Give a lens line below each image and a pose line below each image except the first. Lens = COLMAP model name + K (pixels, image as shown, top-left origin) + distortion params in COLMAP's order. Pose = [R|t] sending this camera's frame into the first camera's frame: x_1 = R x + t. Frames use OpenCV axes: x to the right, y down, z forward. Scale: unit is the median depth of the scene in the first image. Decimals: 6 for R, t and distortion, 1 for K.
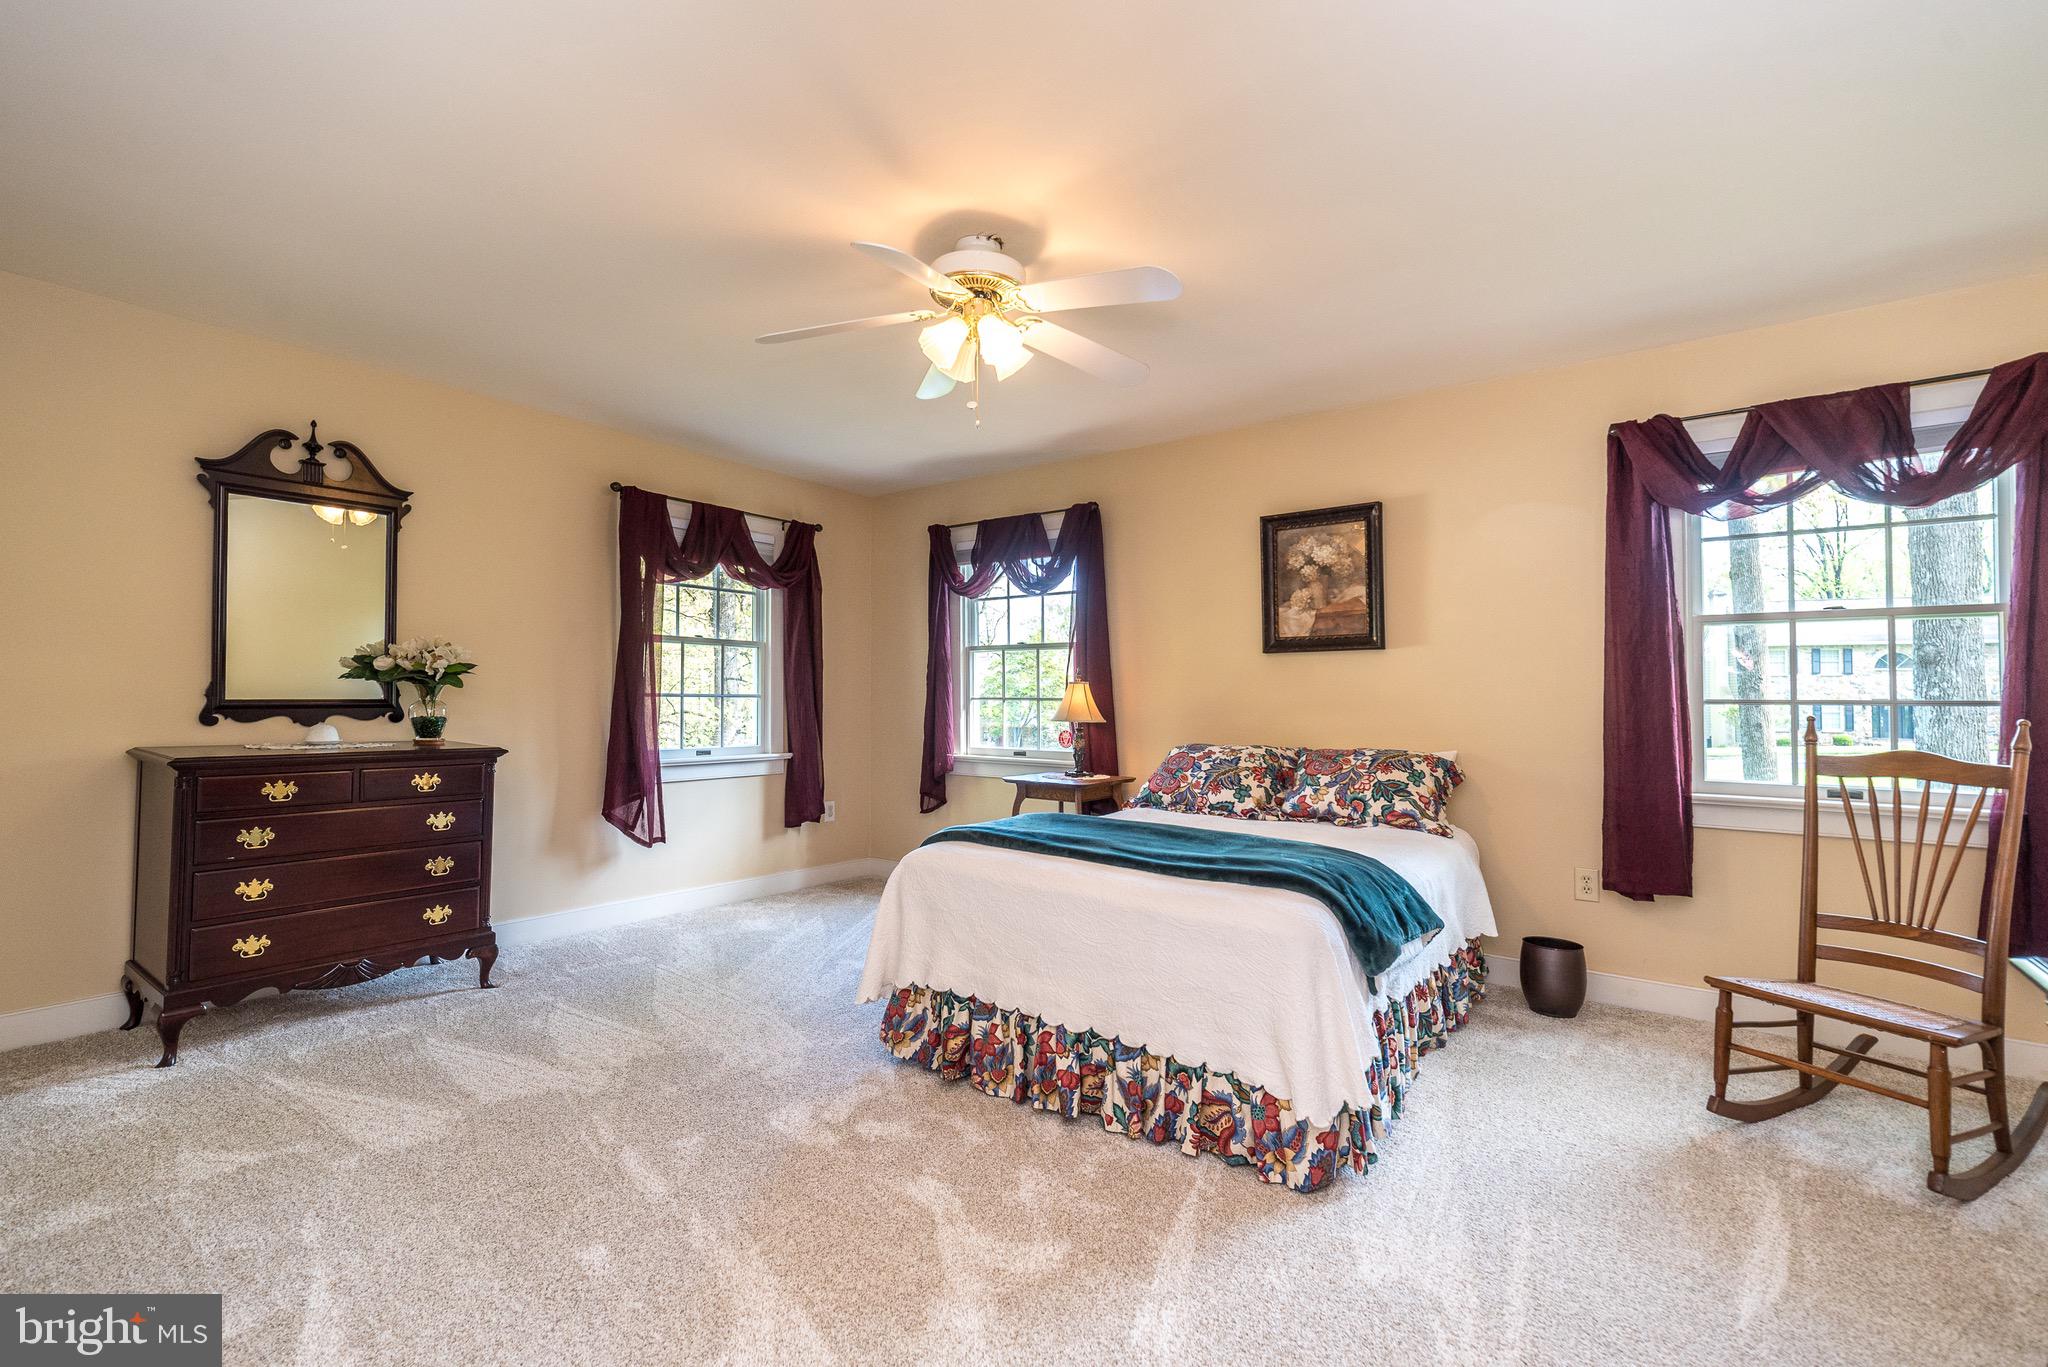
lens RADIAL K [[896.0, 0, 1024.9], [0, 896.0, 698.2], [0, 0, 1]] dist [0.005488, 0.000019]
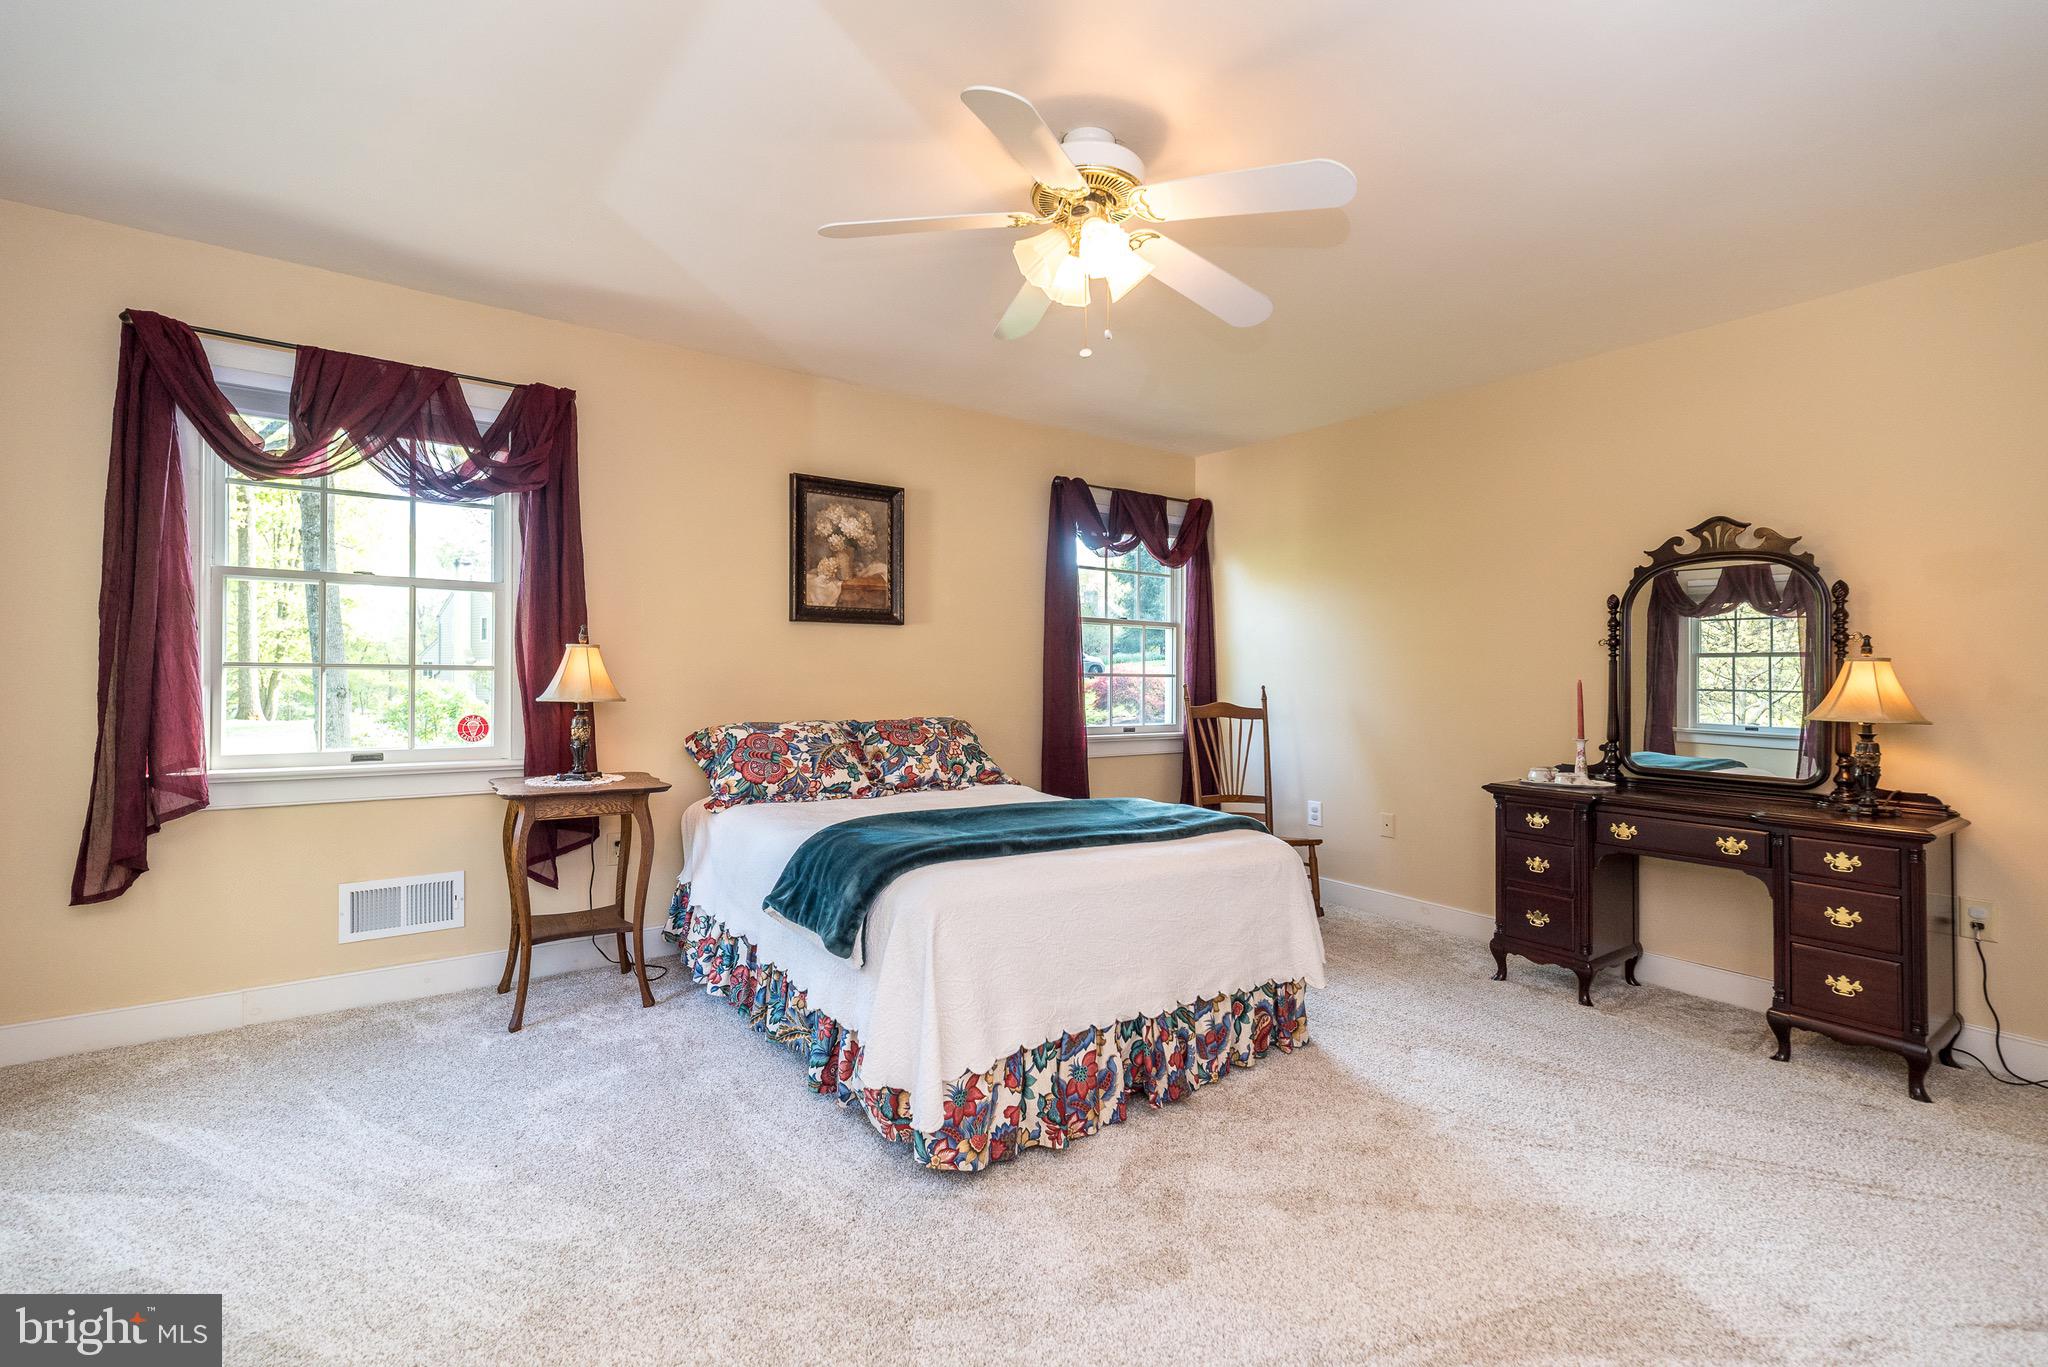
lens RADIAL K [[896.0, 0, 1021.1], [0, 896.0, 671.7], [0, 0, 1]] dist [0.005488, 0.000019]
pose [[0.312225, -0.000666, 0.950008, -0.578080], [-0.014932, 0.999873, 0.005609, -0.006758], [-0.949891, -0.015937, 0.312176, 0.519570]]
